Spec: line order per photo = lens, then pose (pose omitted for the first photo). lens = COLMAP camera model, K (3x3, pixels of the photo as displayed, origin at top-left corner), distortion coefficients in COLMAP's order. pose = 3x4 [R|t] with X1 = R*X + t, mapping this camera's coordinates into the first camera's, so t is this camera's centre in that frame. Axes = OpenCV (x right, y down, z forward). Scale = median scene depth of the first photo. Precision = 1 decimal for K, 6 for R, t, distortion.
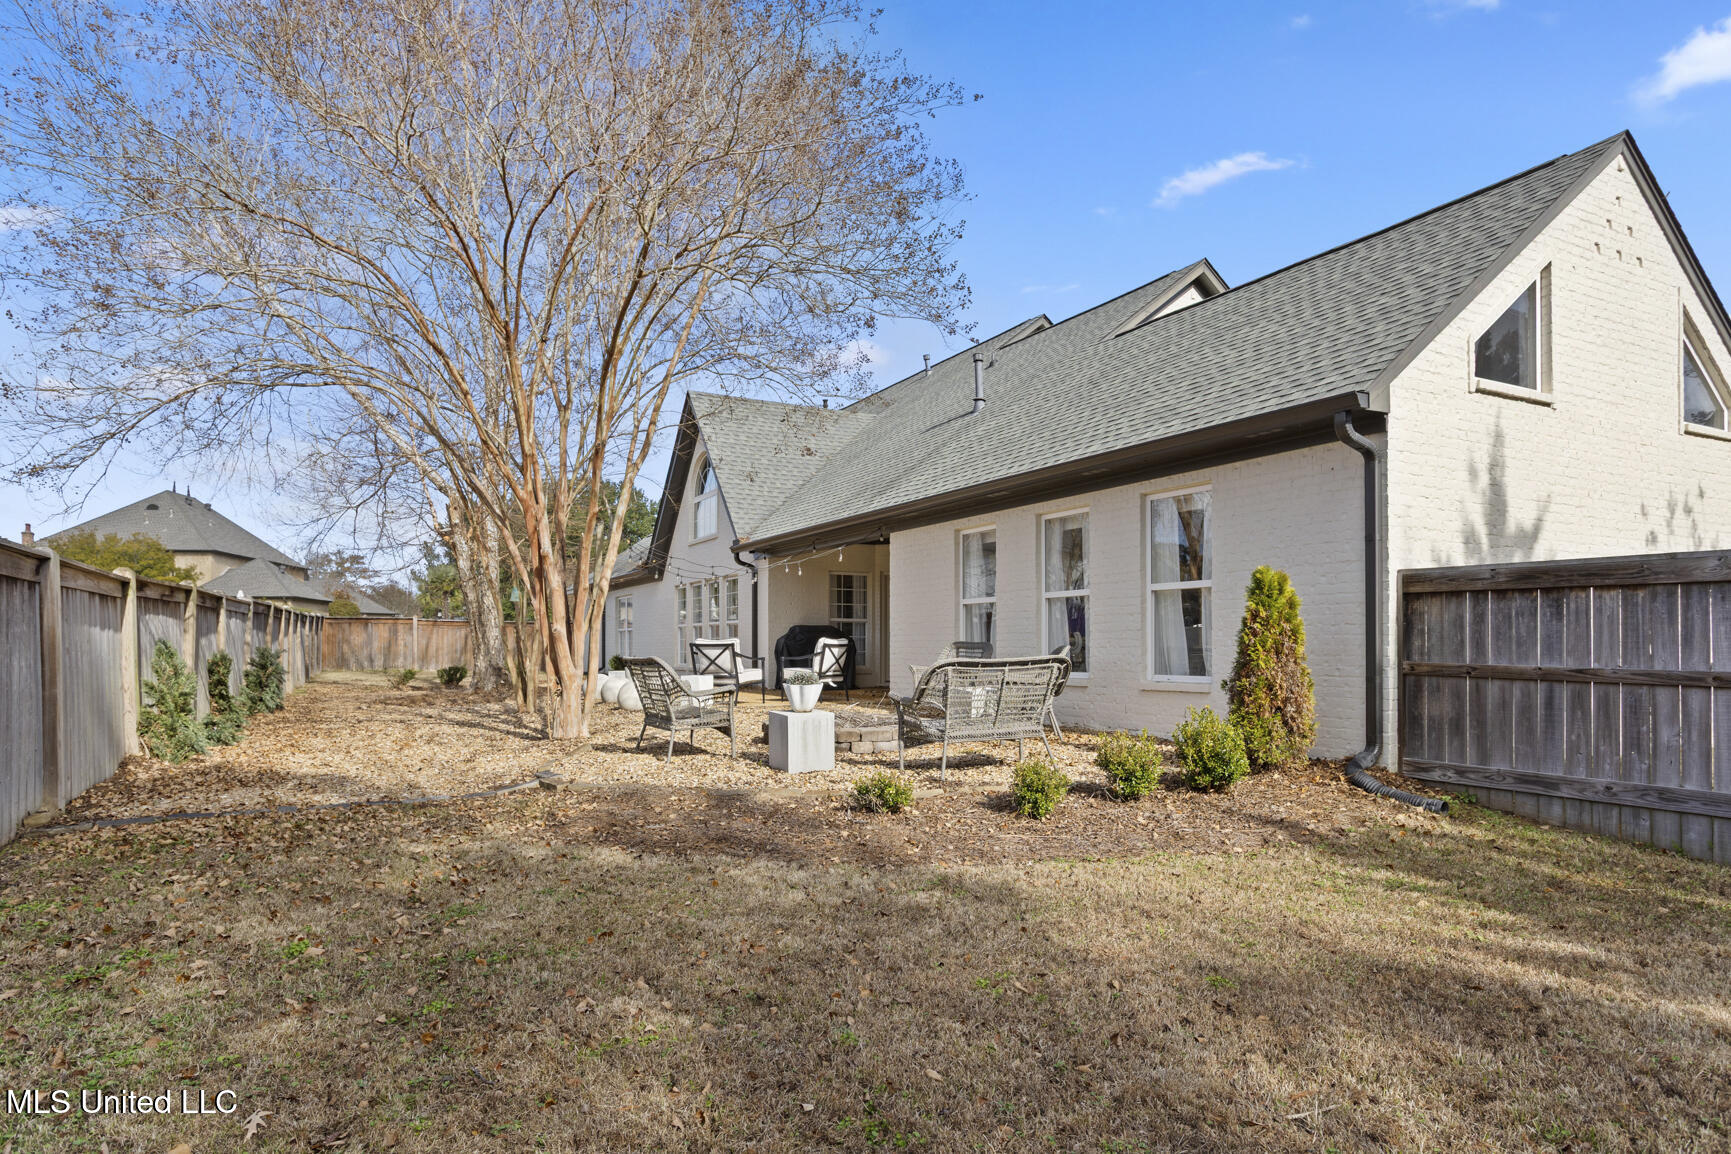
lens RADIAL K [[1017.4, 0, 865.4], [0, 1017.4, 645.6], [0, 0, 1]] dist [-0.000710, 0.001006]
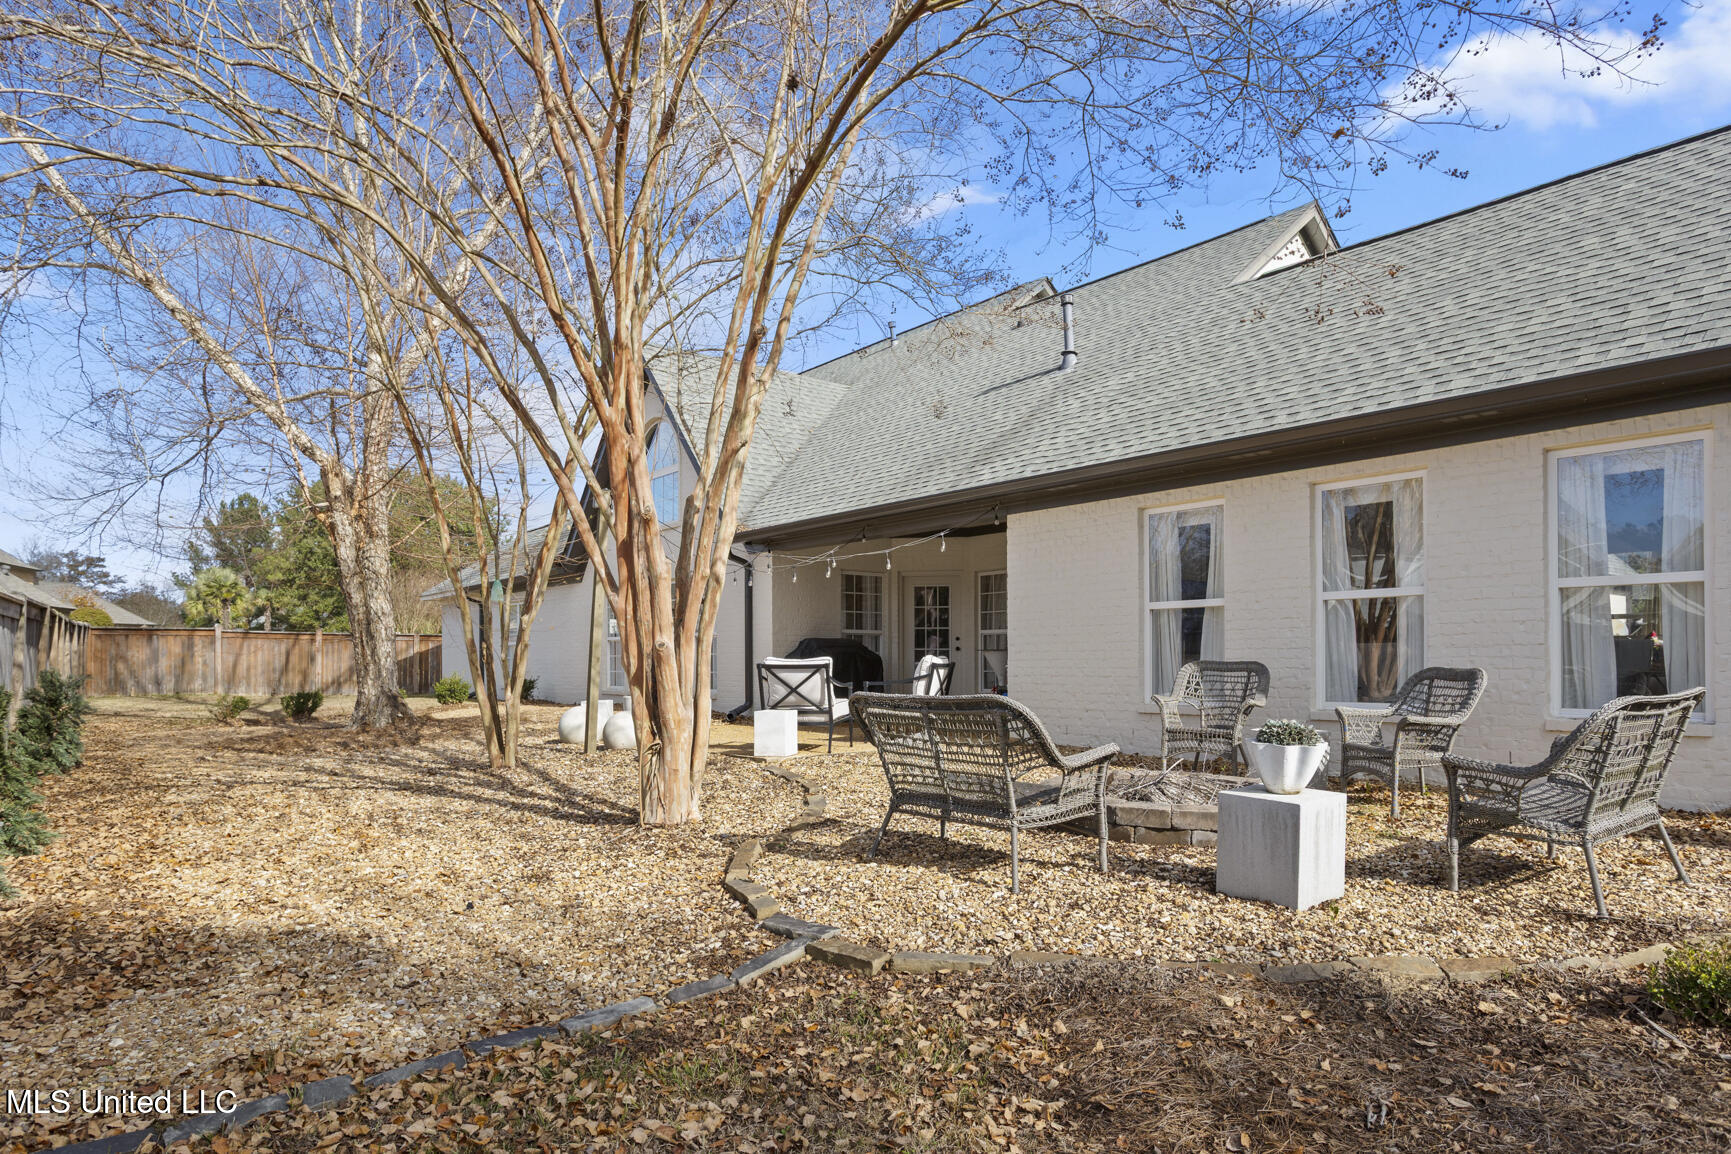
lens RADIAL K [[1017.4, 0, 865.4], [0, 1017.4, 645.6], [0, 0, 1]] dist [-0.000710, 0.001006]
pose [[0.981895, 0.000521, 0.189423, -0.199327], [0.002133, 0.999902, -0.013805, -0.004145], [-0.189412, 0.013960, 0.981798, 0.260240]]
